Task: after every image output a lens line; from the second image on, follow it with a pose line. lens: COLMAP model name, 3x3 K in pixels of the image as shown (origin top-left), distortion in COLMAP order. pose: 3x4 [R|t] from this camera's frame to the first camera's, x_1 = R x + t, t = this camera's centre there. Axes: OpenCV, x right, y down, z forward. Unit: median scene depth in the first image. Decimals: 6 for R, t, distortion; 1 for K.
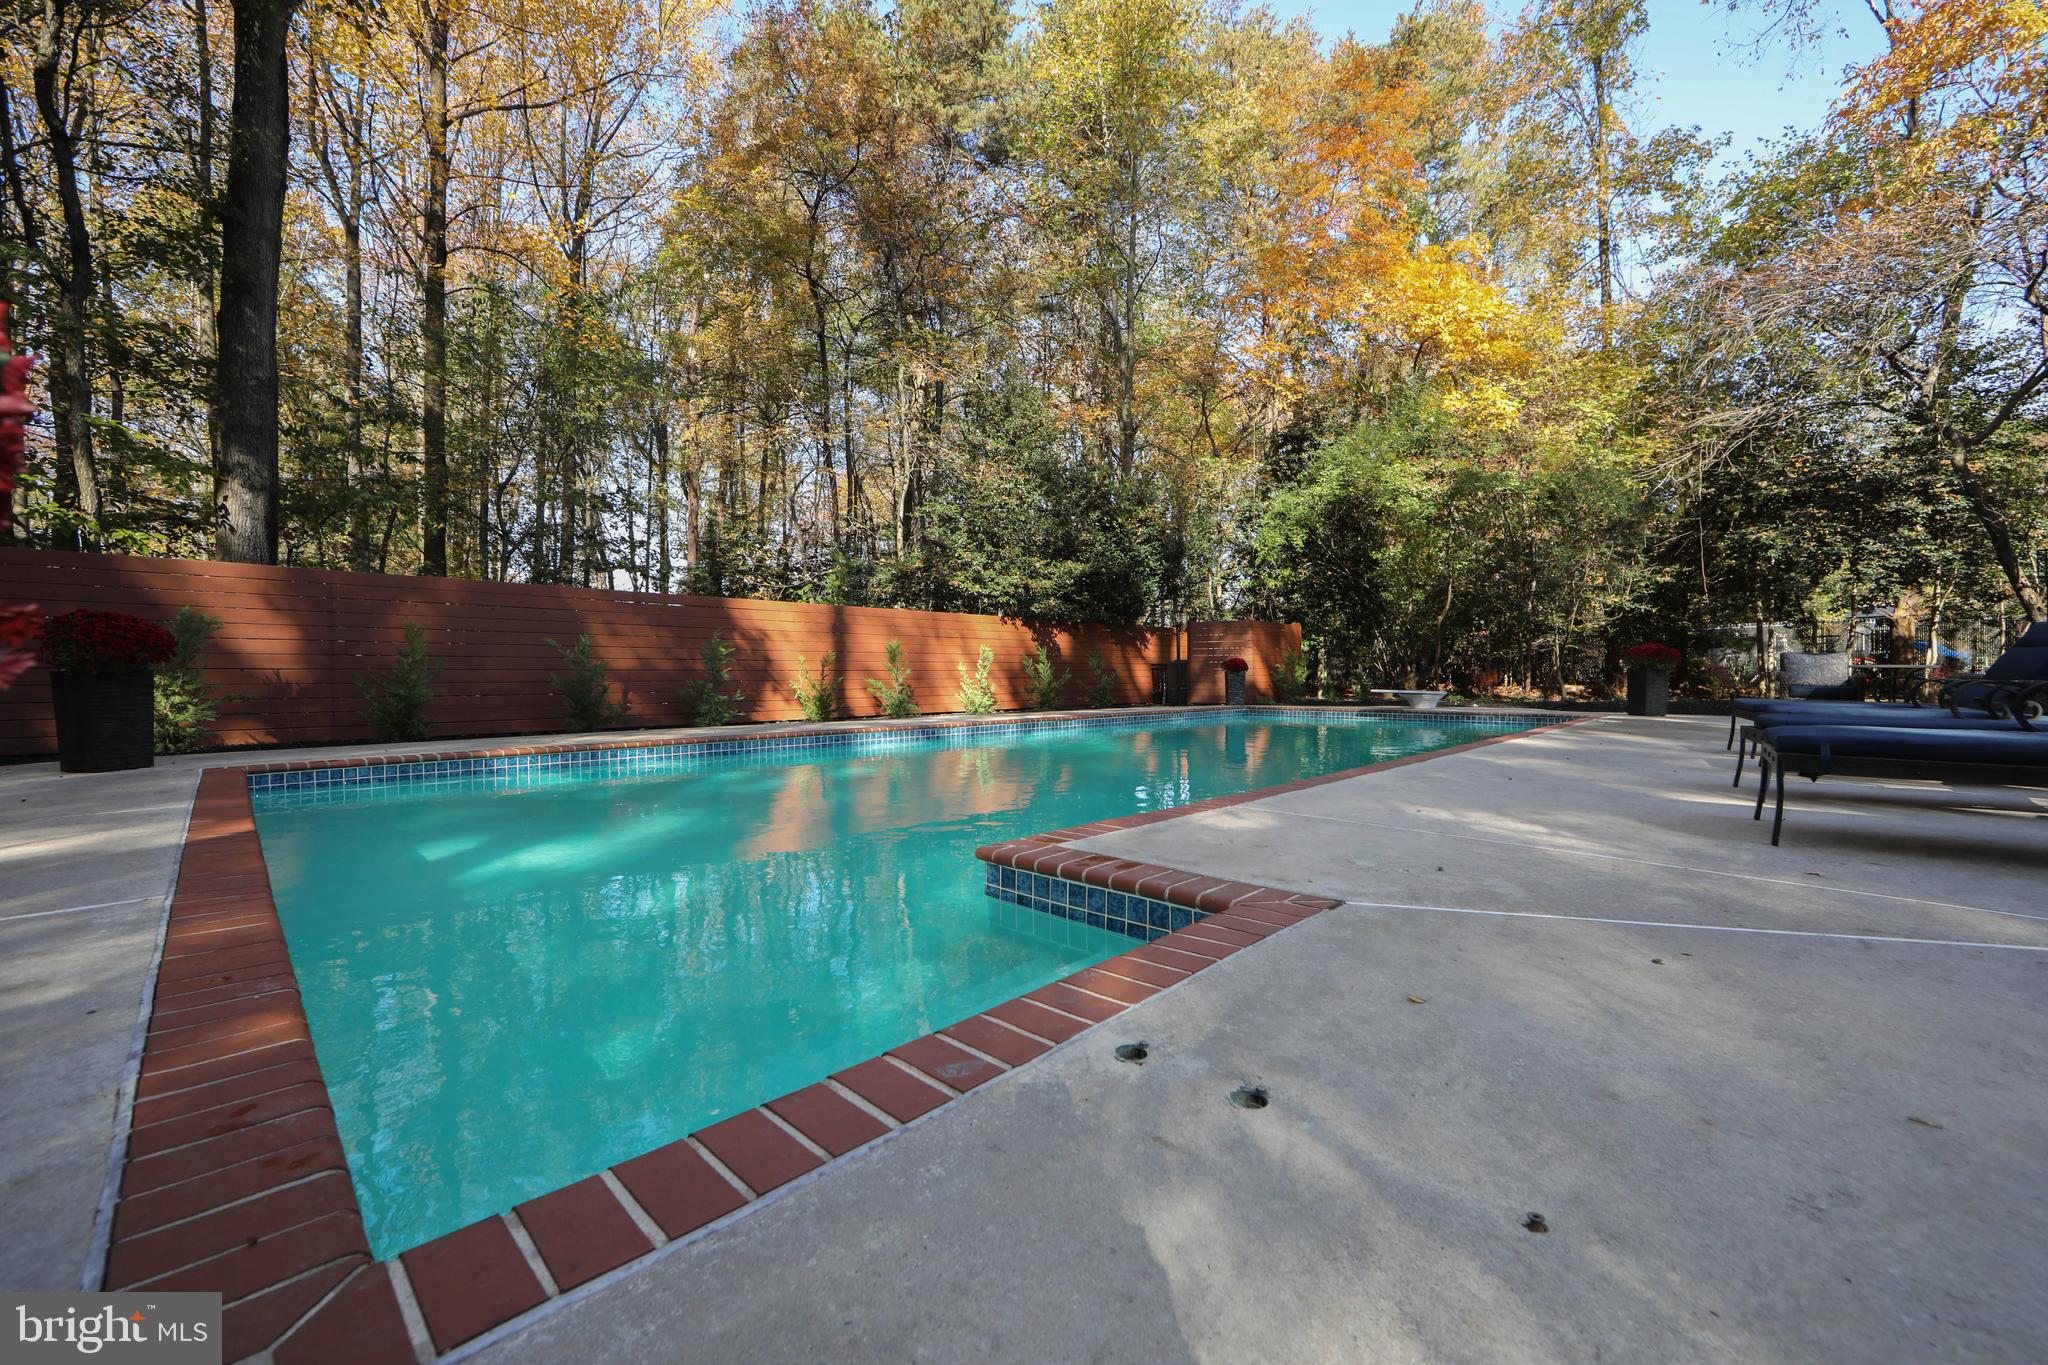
lens RADIAL K [[792.4, 0, 1025.0], [0, 792.4, 687.0], [0, 0, 1]] dist [-0.000697, 0.000243]
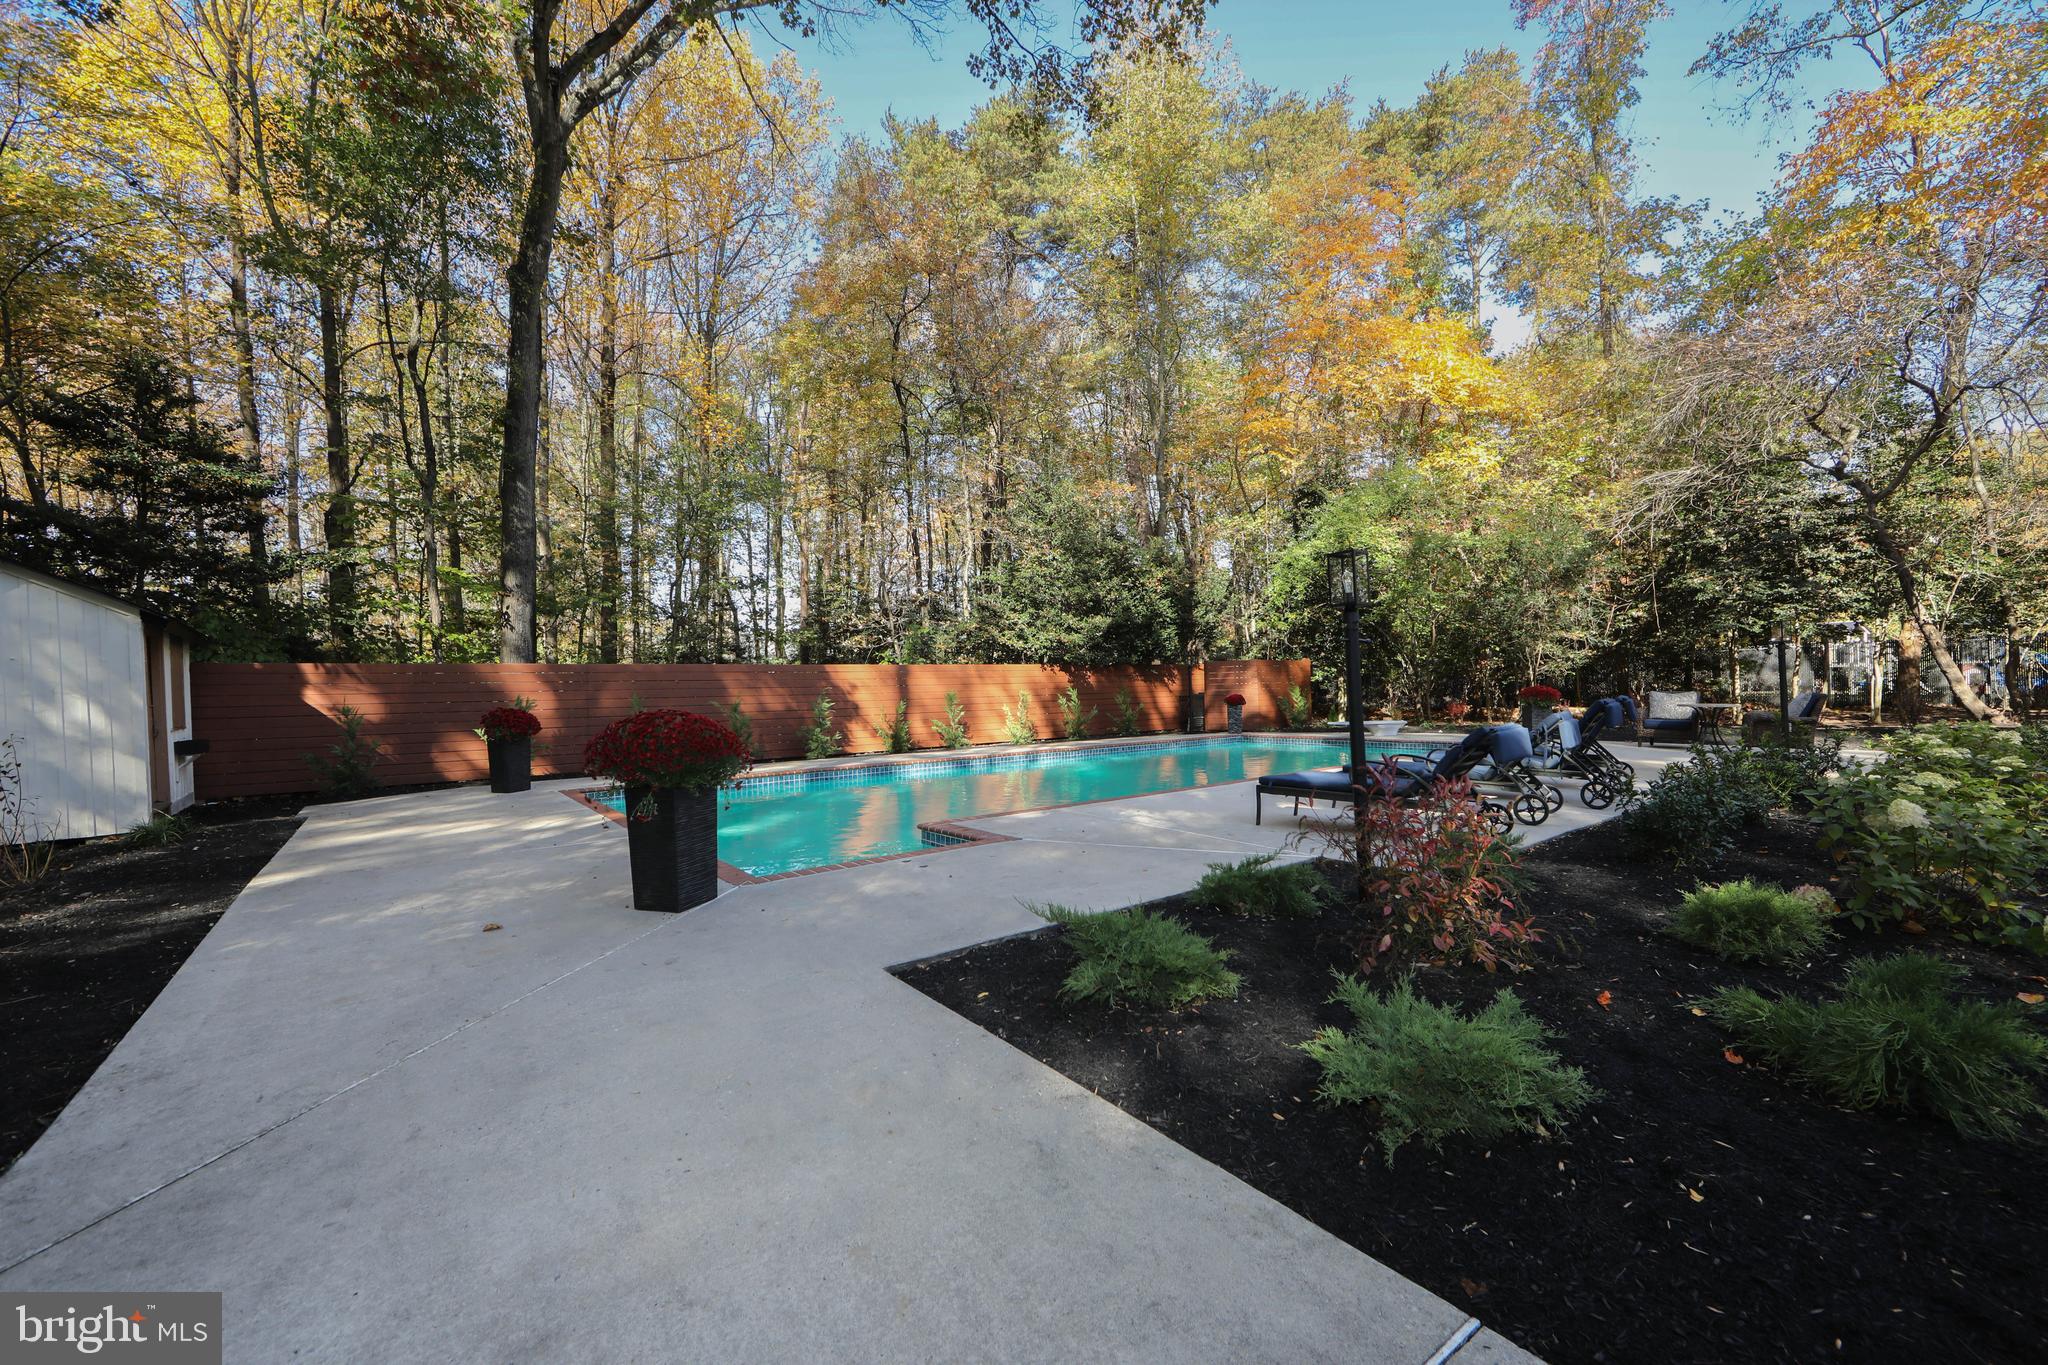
lens RADIAL K [[792.4, 0, 1024.1], [0, 792.4, 687.8], [0, 0, 1]] dist [-0.000697, 0.000243]
pose [[0.991651, -0.019649, -0.127449, 0.099442], [0.017580, 0.999695, -0.017334, -0.029982], [0.127750, 0.014948, 0.991694, -0.236665]]
